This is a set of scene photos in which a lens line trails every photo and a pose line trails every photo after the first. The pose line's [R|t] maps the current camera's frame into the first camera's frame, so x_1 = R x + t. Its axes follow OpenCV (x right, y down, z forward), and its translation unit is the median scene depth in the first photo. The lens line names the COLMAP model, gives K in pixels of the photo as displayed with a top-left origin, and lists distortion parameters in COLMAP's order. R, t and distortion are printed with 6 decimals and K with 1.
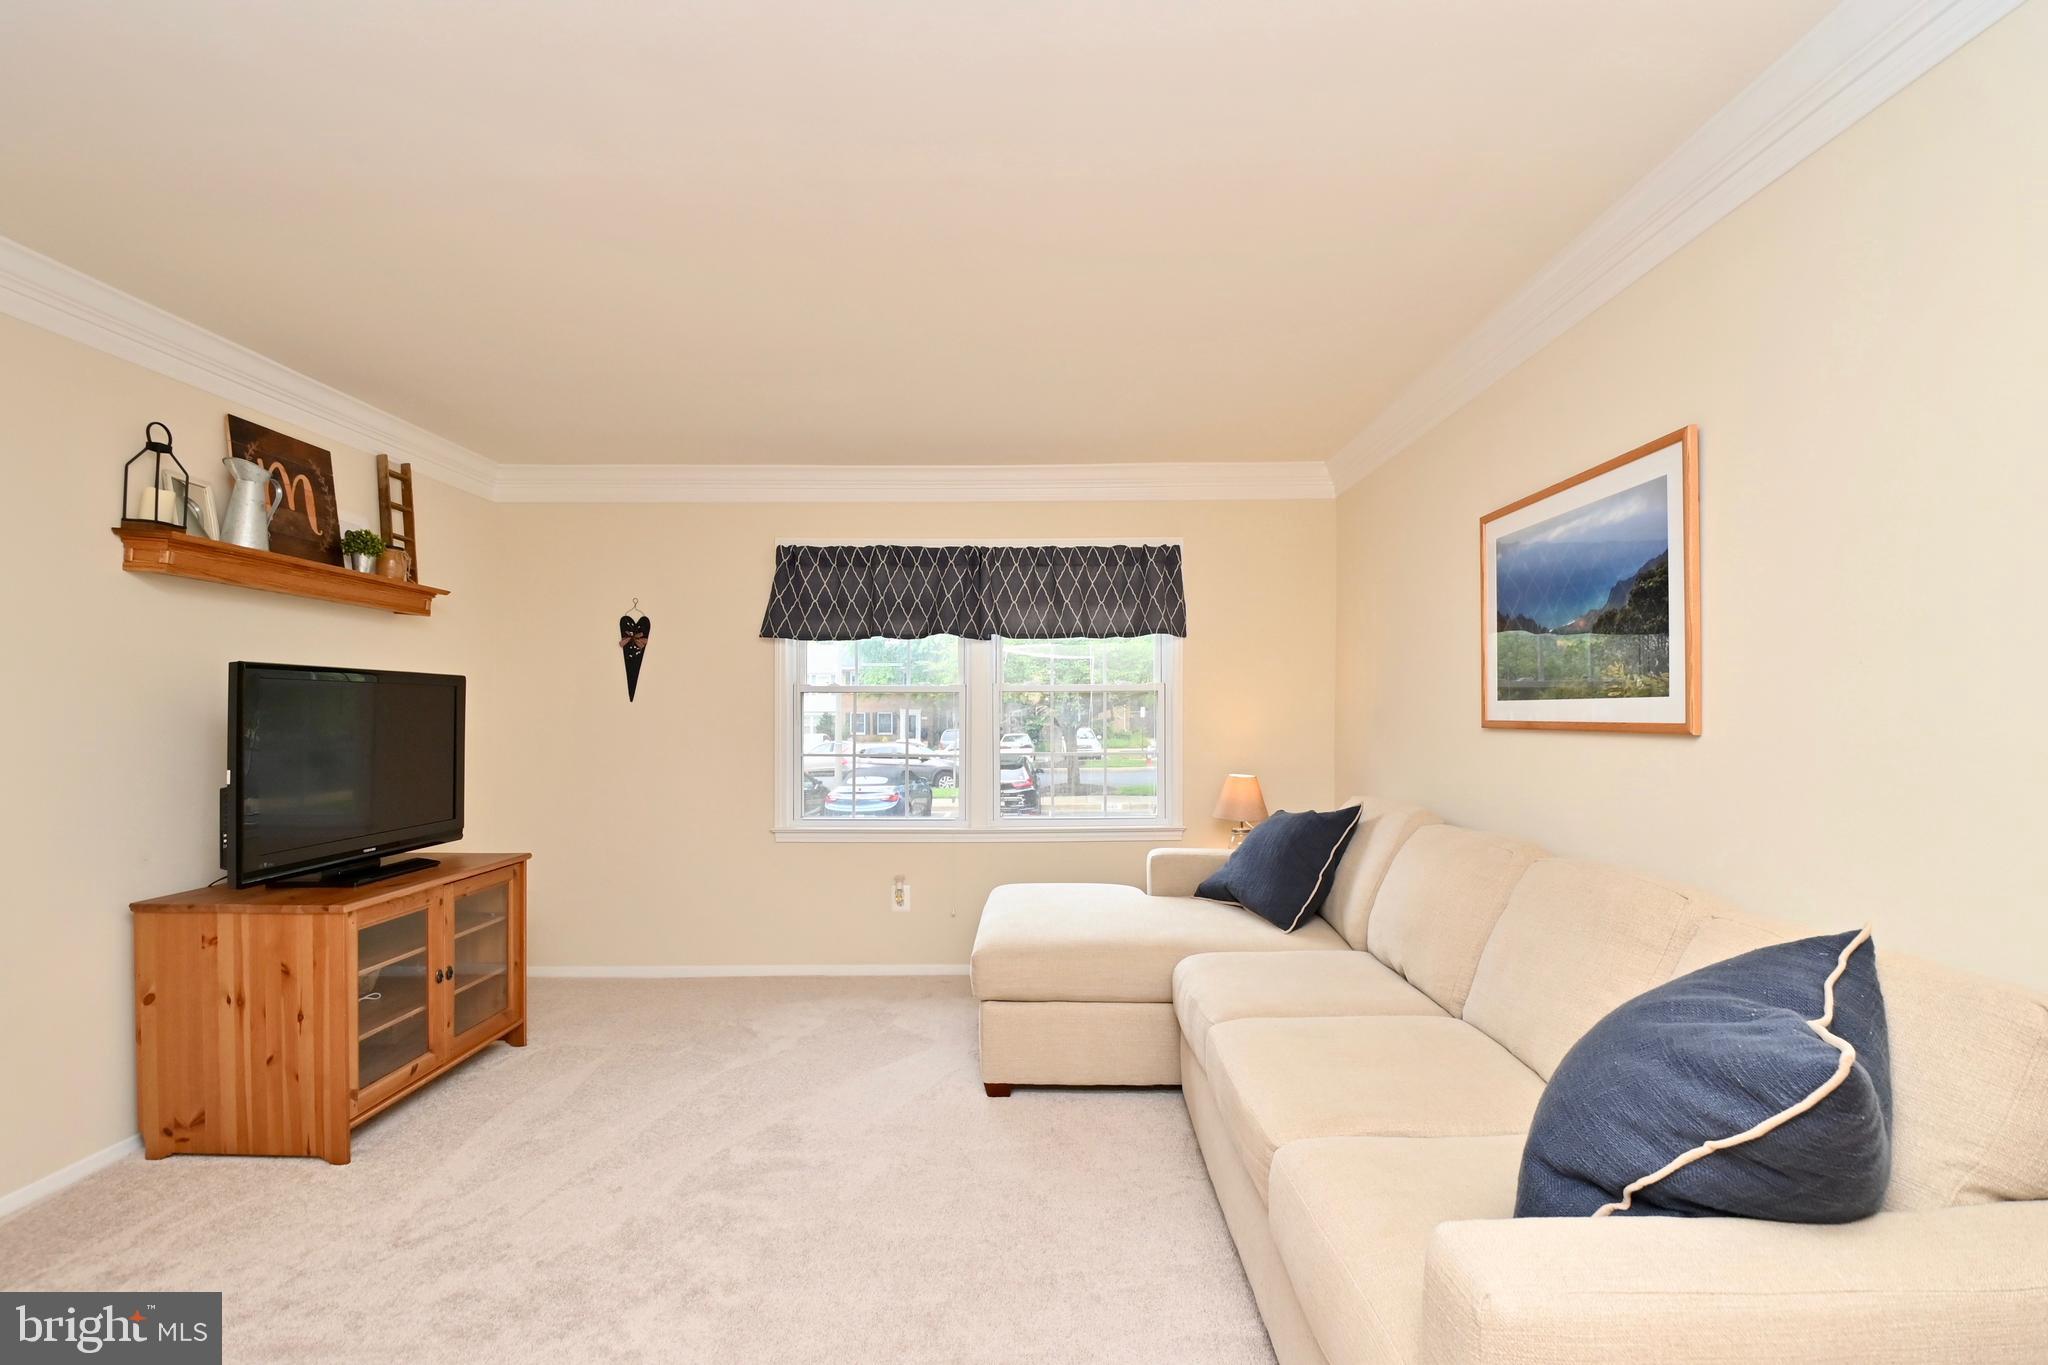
lens RADIAL K [[894.7, 0, 1041.9], [0, 894.7, 711.9], [0, 0, 1]] dist [0.020723, -0.026976]
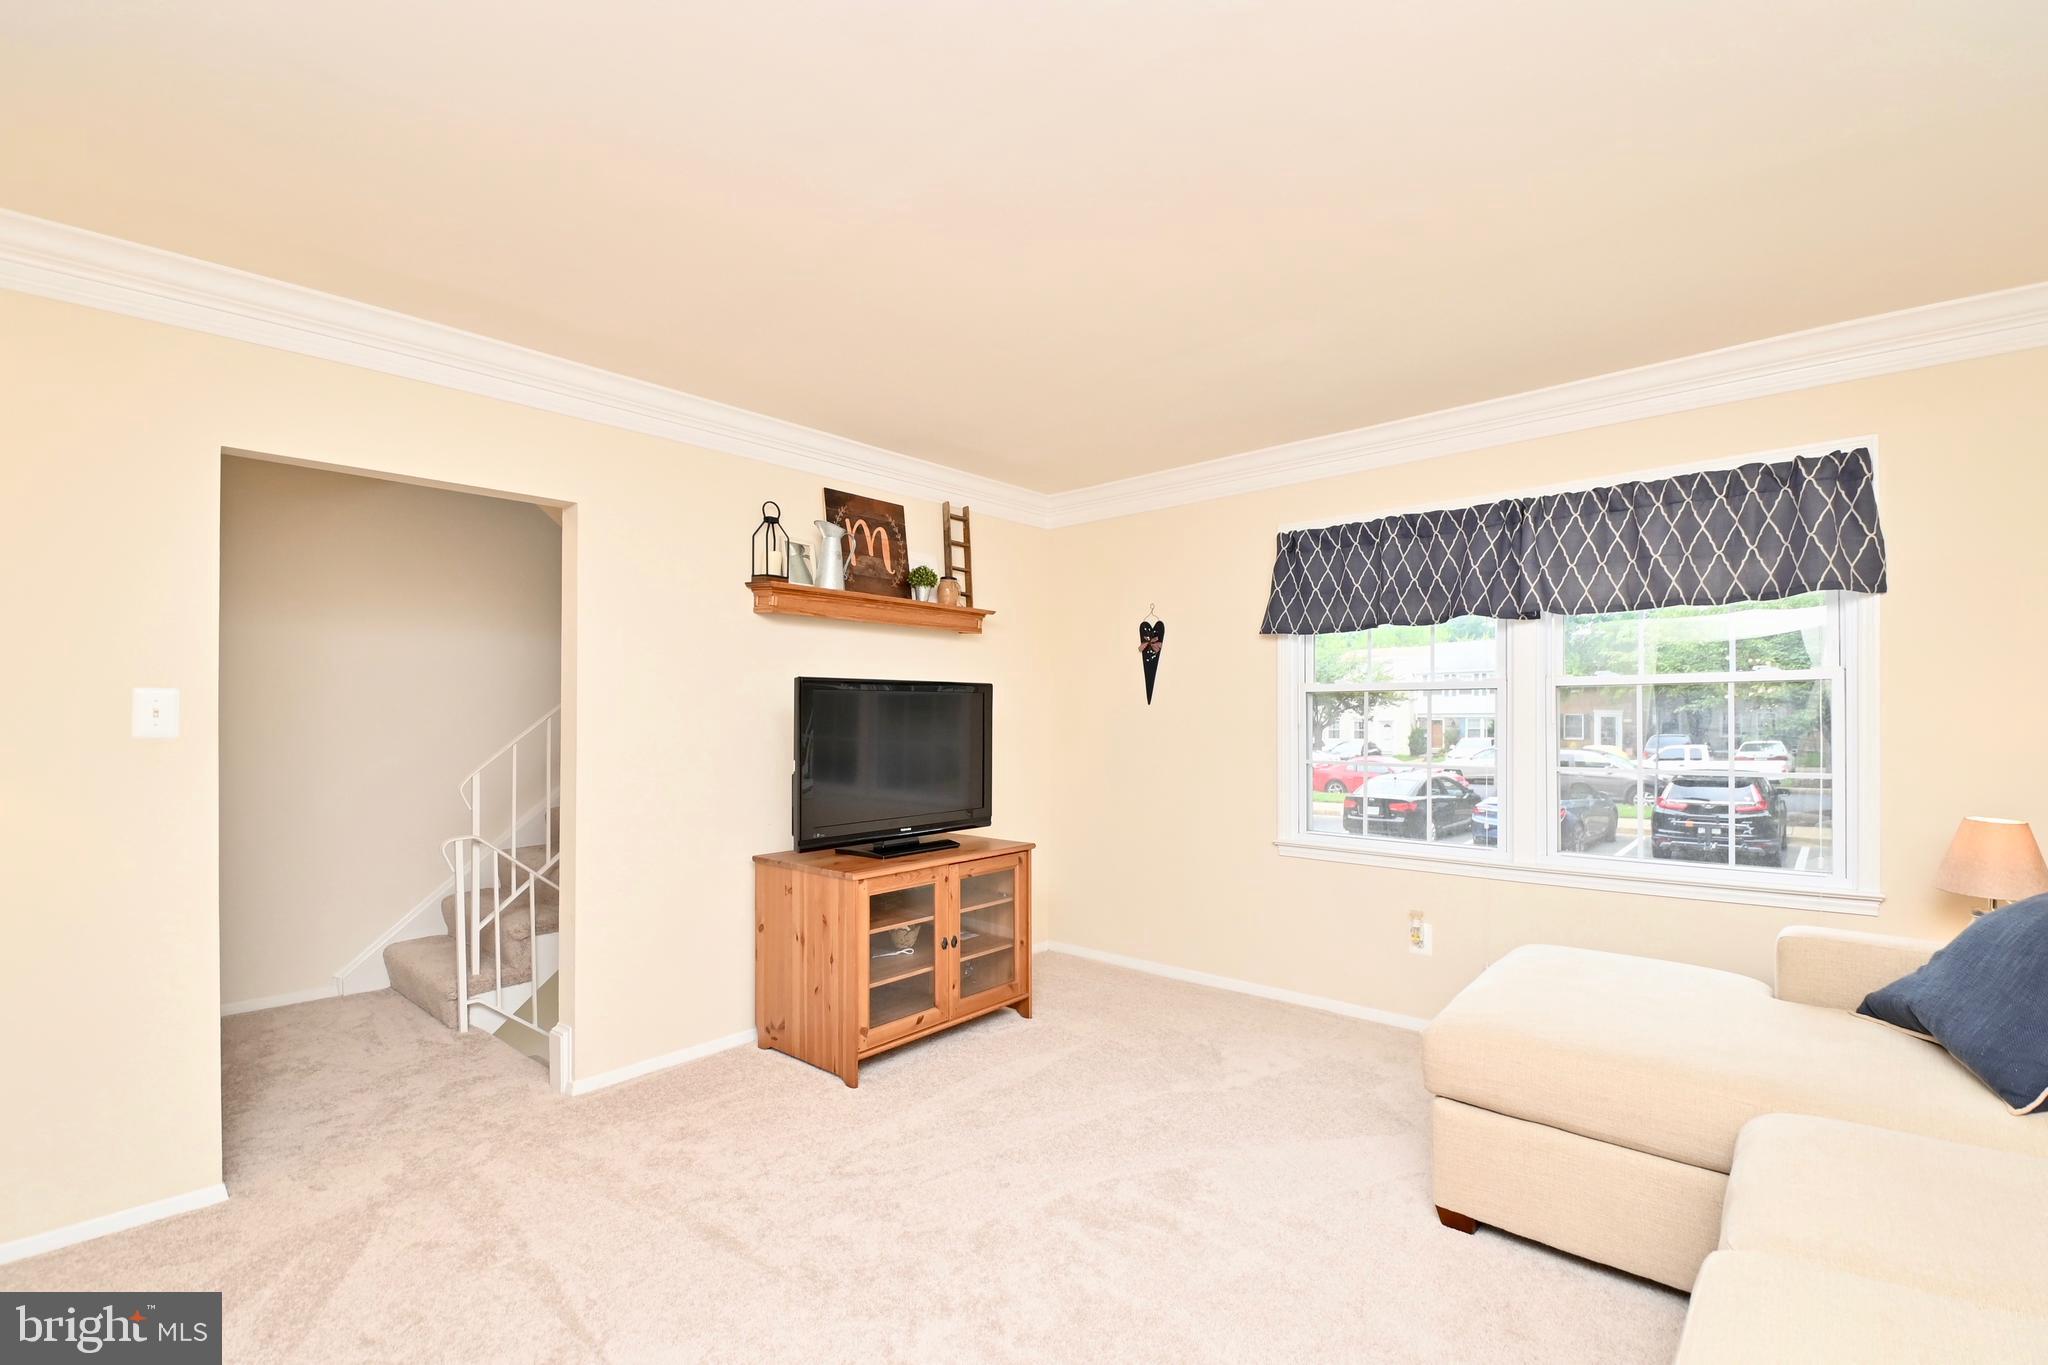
lens RADIAL K [[894.7, 0, 1041.9], [0, 894.7, 711.9], [0, 0, 1]] dist [0.020723, -0.026976]
pose [[0.753197, -0.004833, -0.657777, 0.161285], [0.003572, 0.999988, -0.003257, 0.000018], [0.657785, 0.000104, 0.753206, 0.184350]]
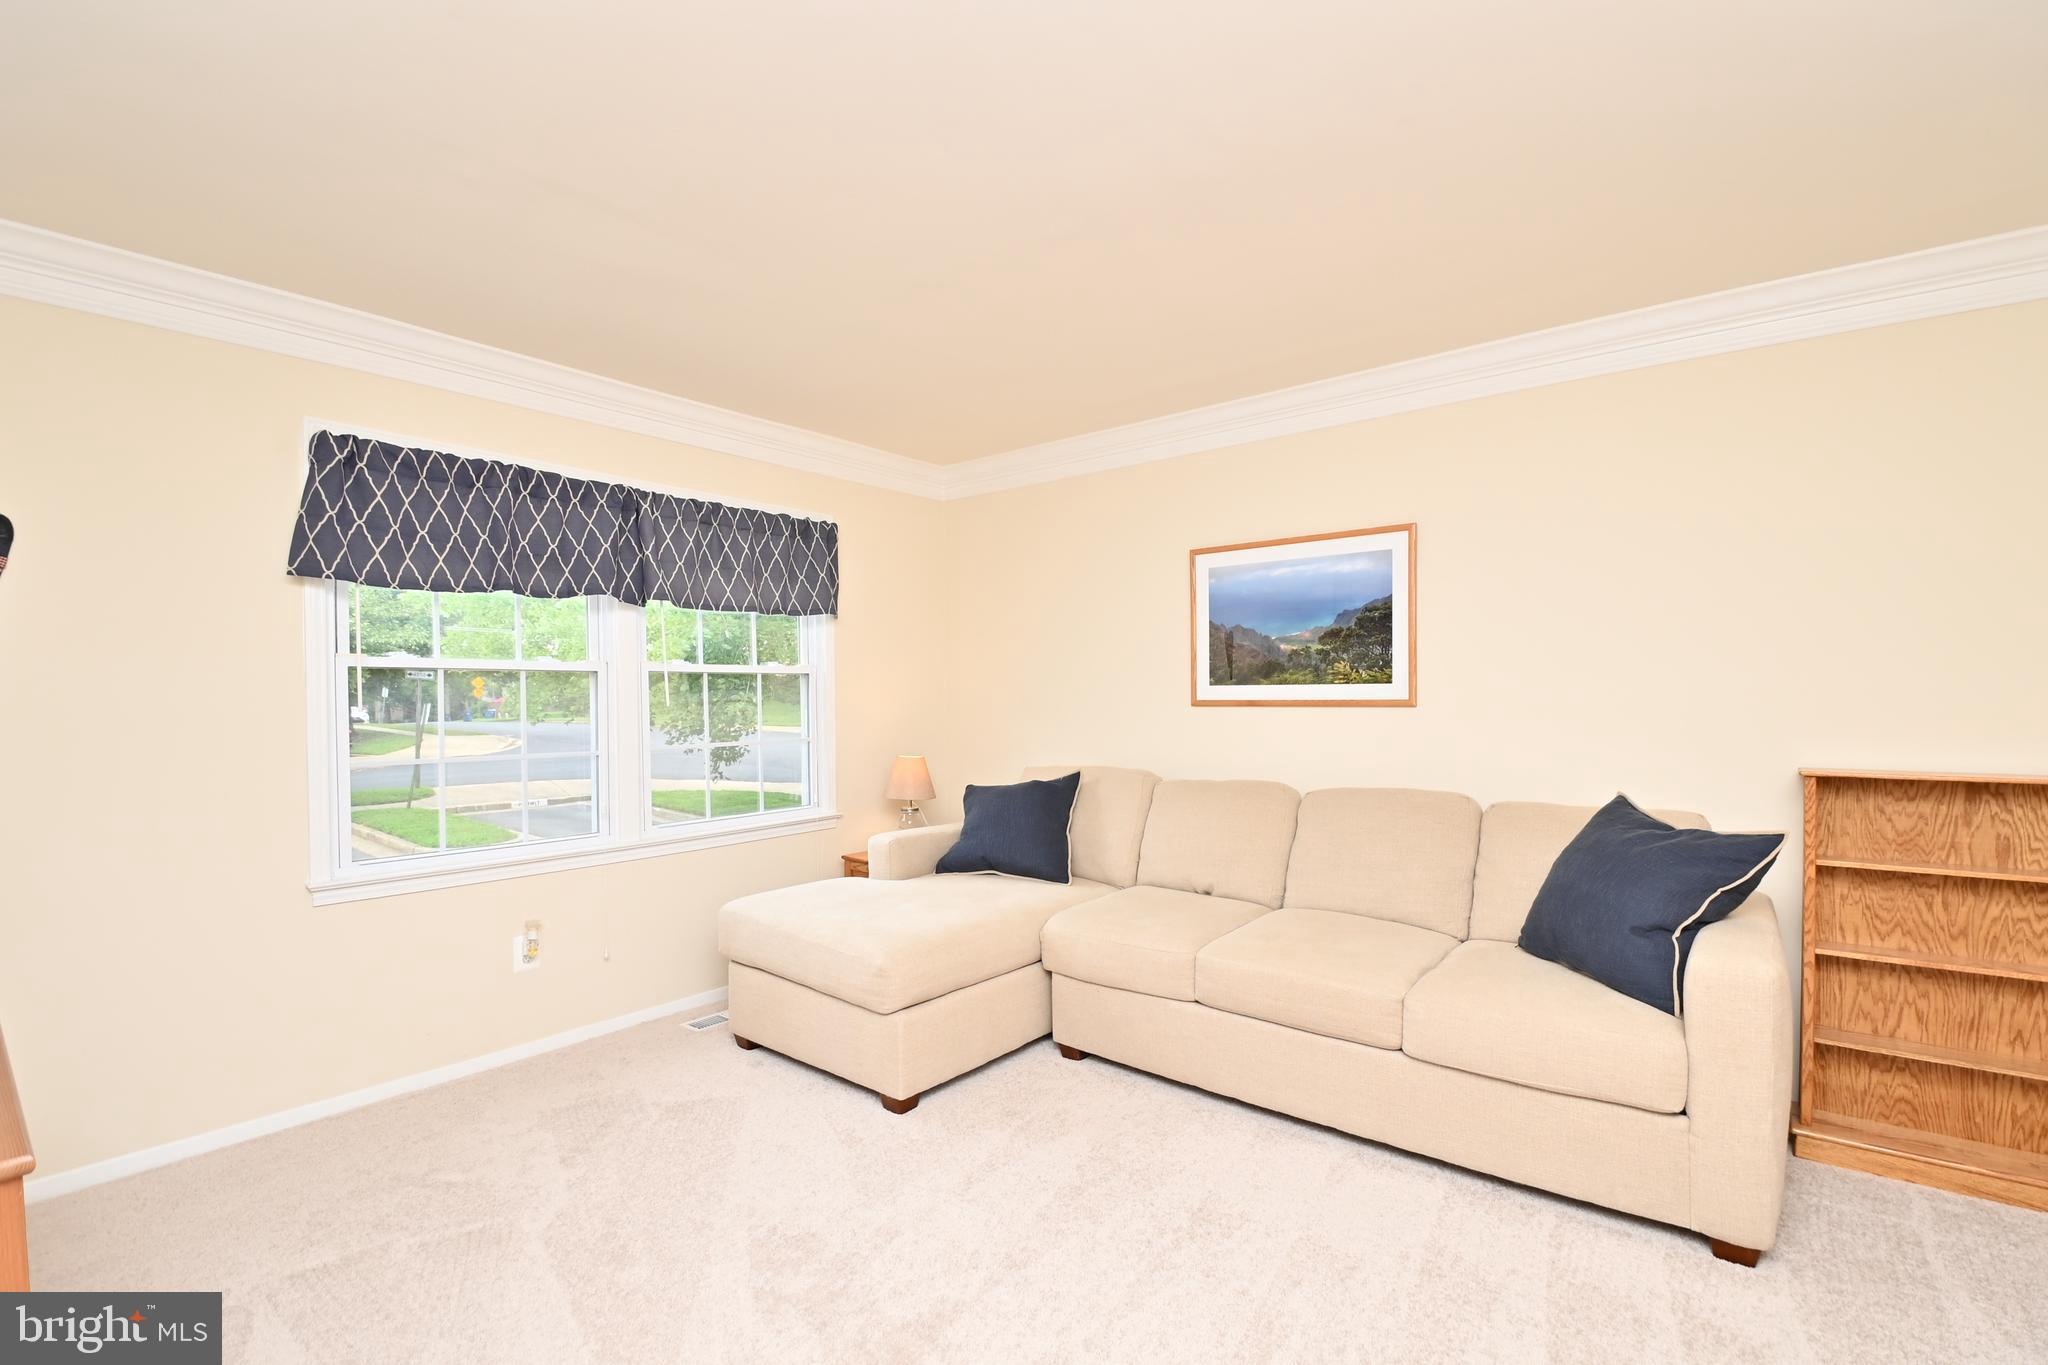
lens RADIAL K [[894.7, 0, 1041.9], [0, 894.7, 711.9], [0, 0, 1]] dist [0.020723, -0.026976]
pose [[0.625977, -0.016709, 0.779662, -0.591356], [0.004774, 0.999834, 0.017595, 0.001919], [-0.779827, -0.007292, 0.625953, 0.276824]]
